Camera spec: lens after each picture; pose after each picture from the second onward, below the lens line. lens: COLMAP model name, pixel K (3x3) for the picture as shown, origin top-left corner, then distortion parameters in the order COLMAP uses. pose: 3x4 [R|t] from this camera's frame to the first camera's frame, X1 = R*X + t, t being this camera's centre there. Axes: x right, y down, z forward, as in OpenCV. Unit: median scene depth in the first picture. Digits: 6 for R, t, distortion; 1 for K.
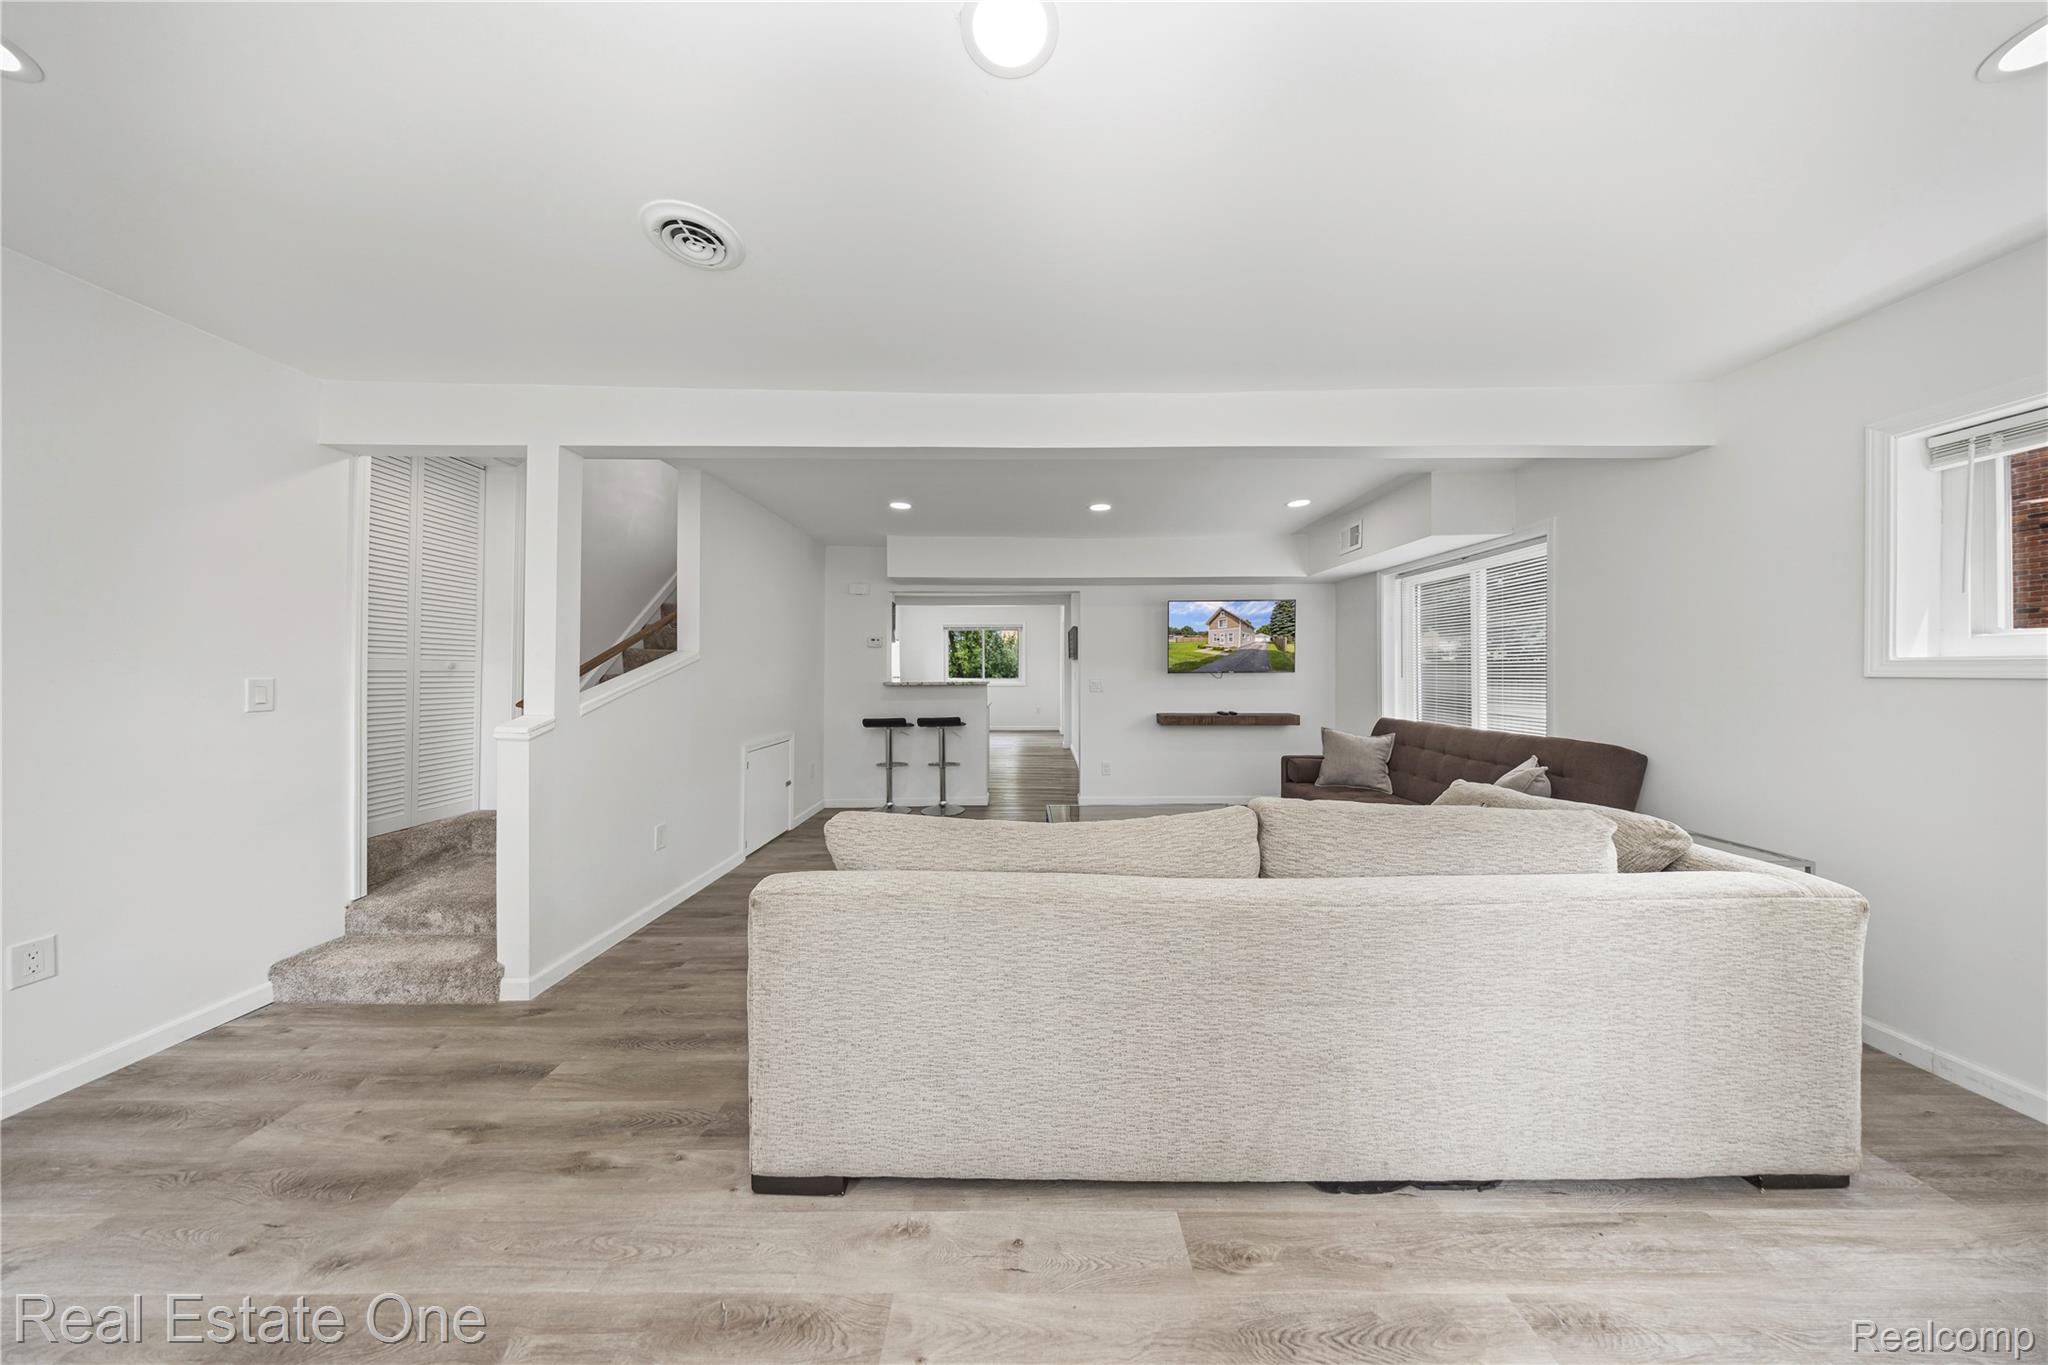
lens RADIAL K [[594.0, 0, 1031.7], [0, 594.0, 673.6], [0, 0, 1]] dist [-0.003424, -0.000067]
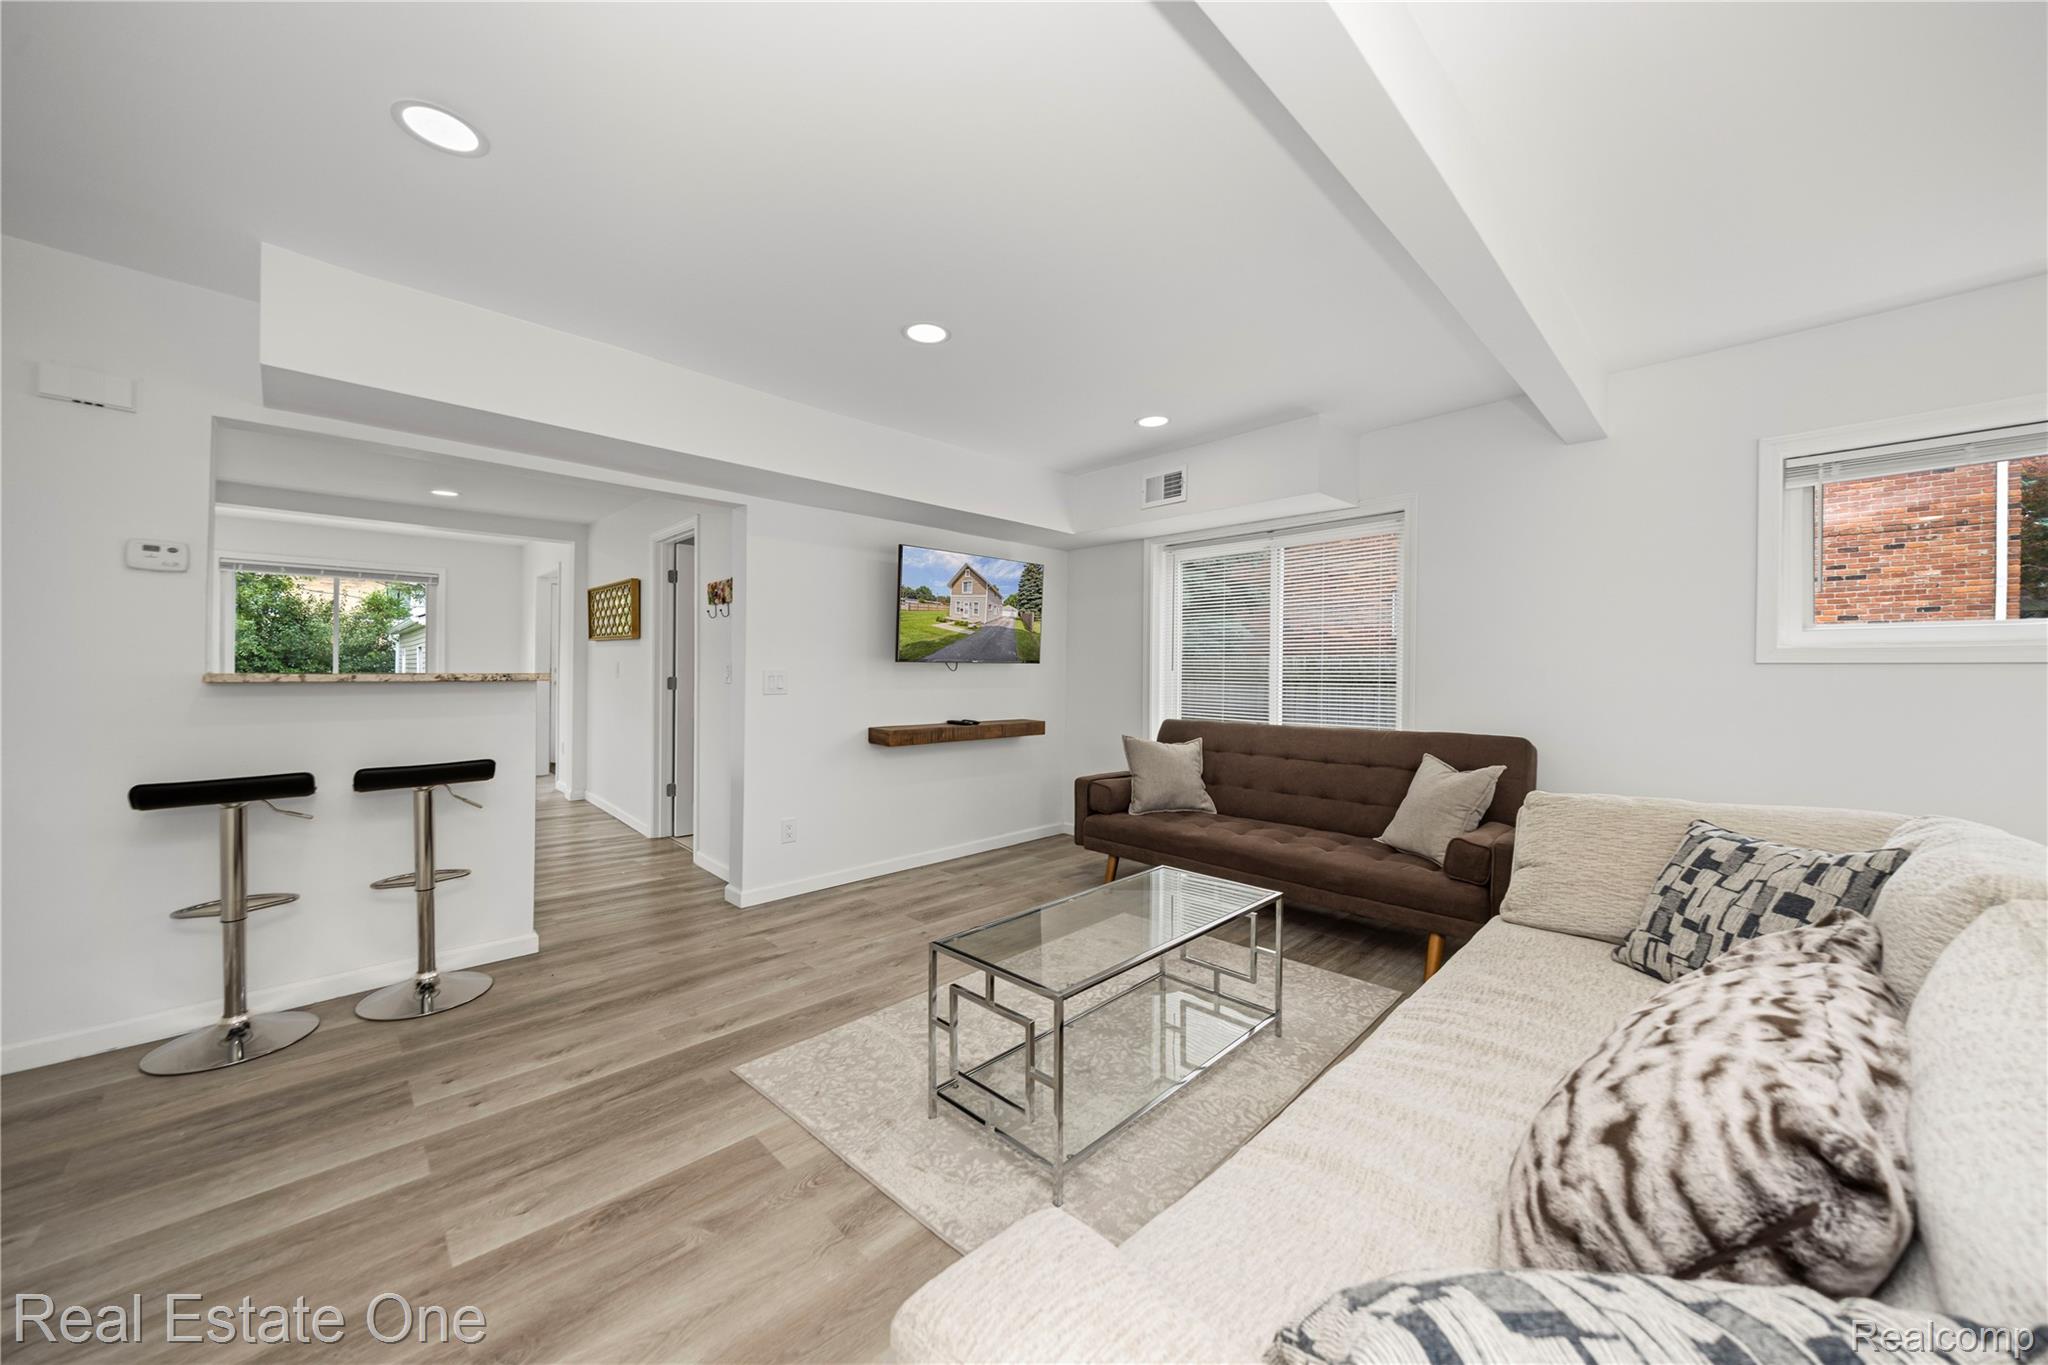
lens RADIAL K [[742.0, 0, 1021.3], [0, 742.0, 672.2], [0, 0, 1]] dist [-0.010817, -0.000298]
pose [[0.715129, 0.006218, 0.698965, -0.212097], [-0.004441, 0.999981, -0.004353, 0.013962], [-0.698979, 0.000009, 0.715143, 0.367002]]
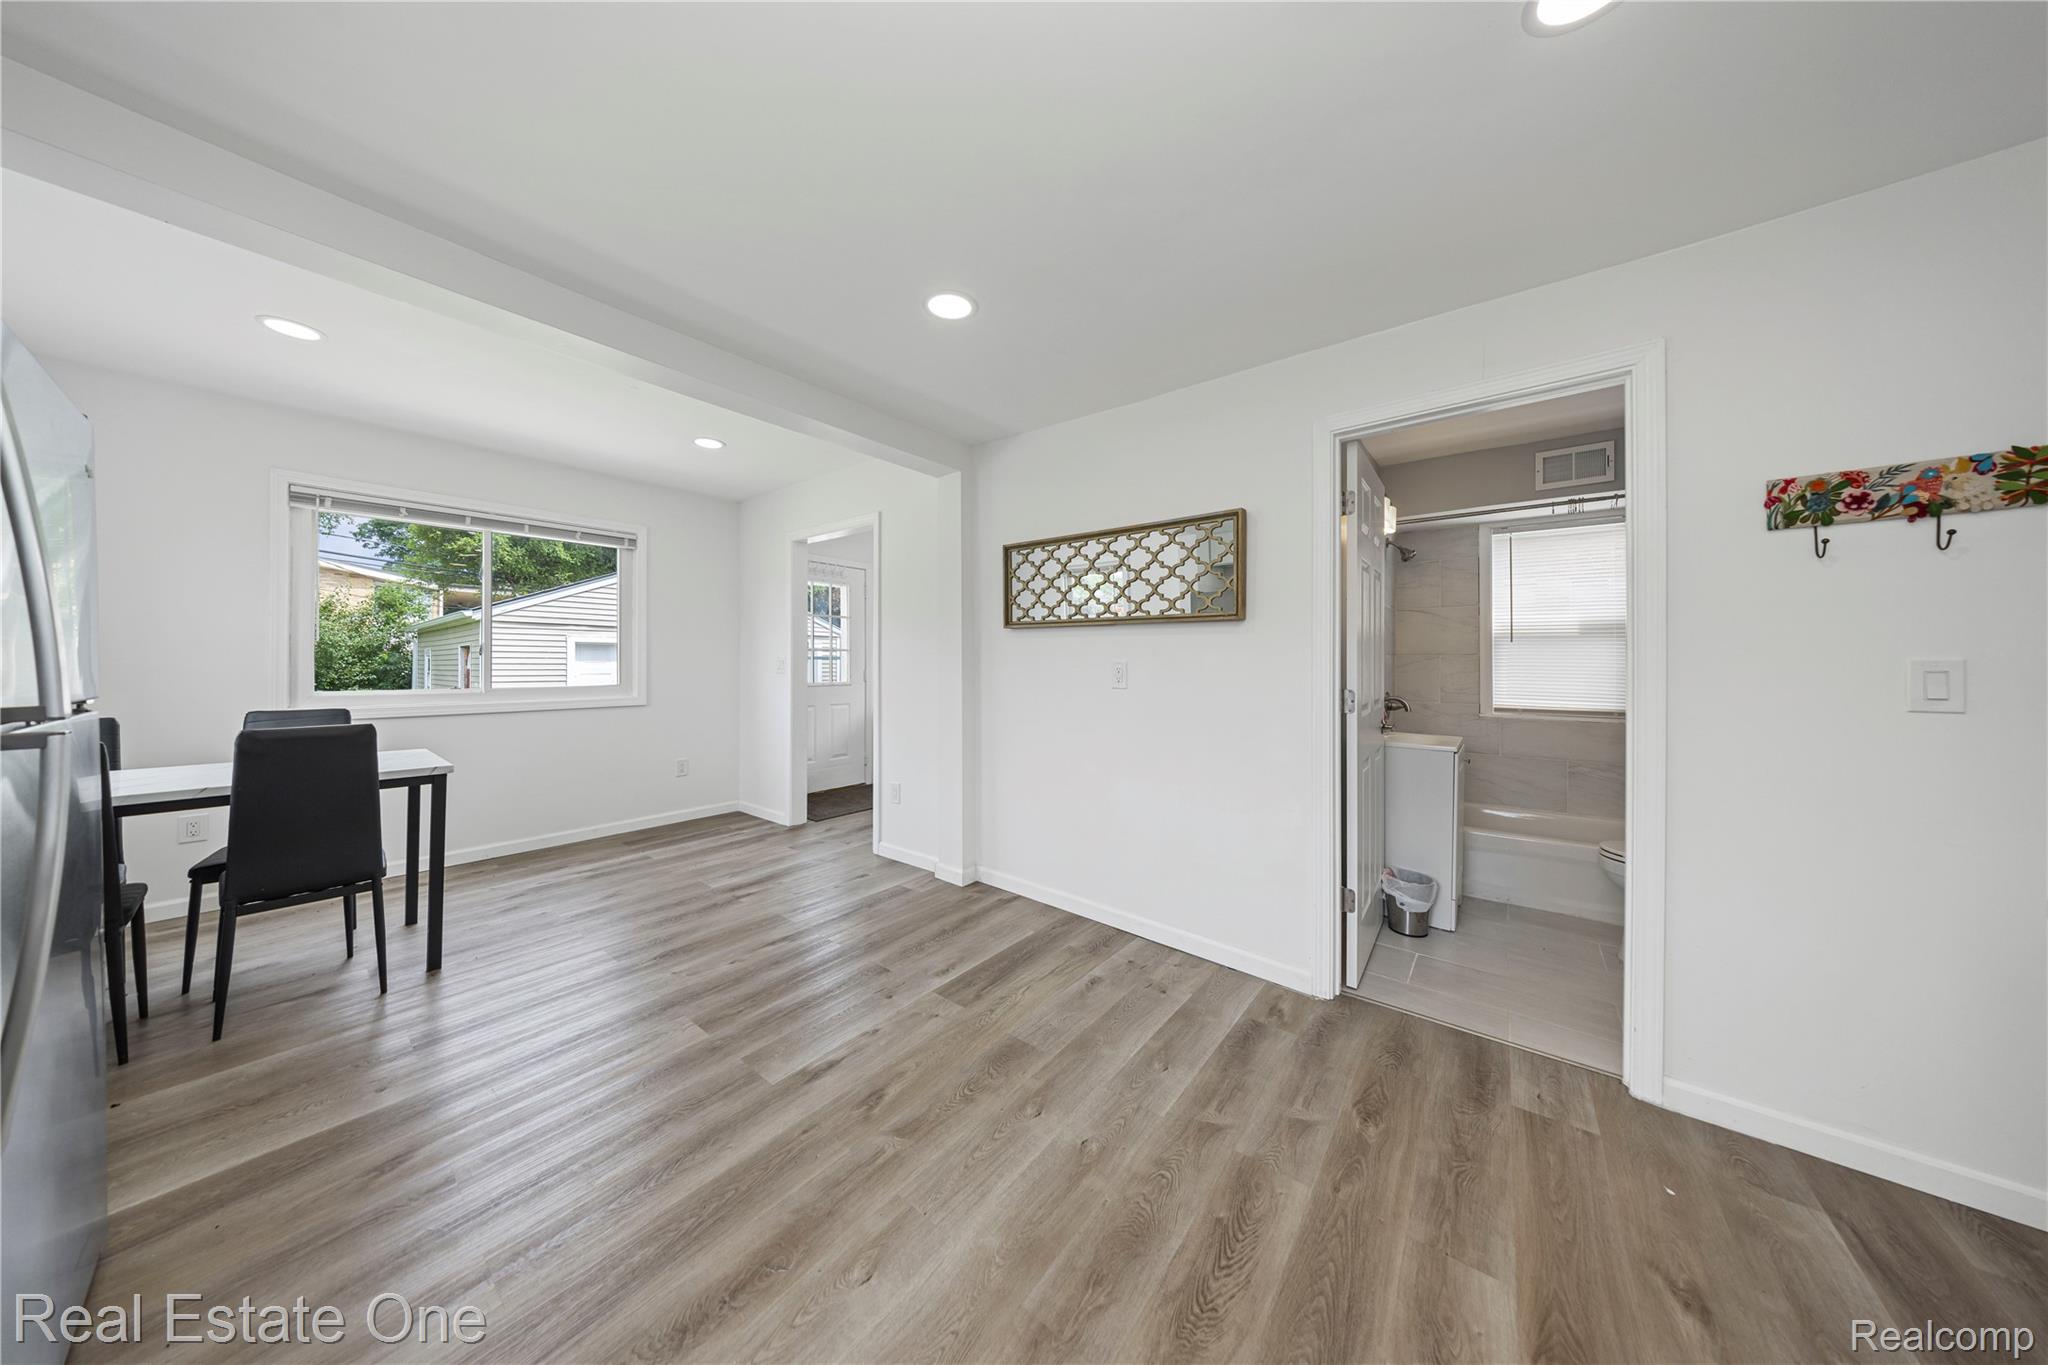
lens RADIAL K [[599.4, 0, 1020.4], [0, 599.4, 666.9], [0, 0, 1]] dist [0.000543, 0.000027]
pose [[0.623335, -0.003395, 0.781947, -0.333935], [0.008025, 0.999966, -0.002055, 0.000133], [-0.781914, 0.007556, 0.623341, 1.309868]]
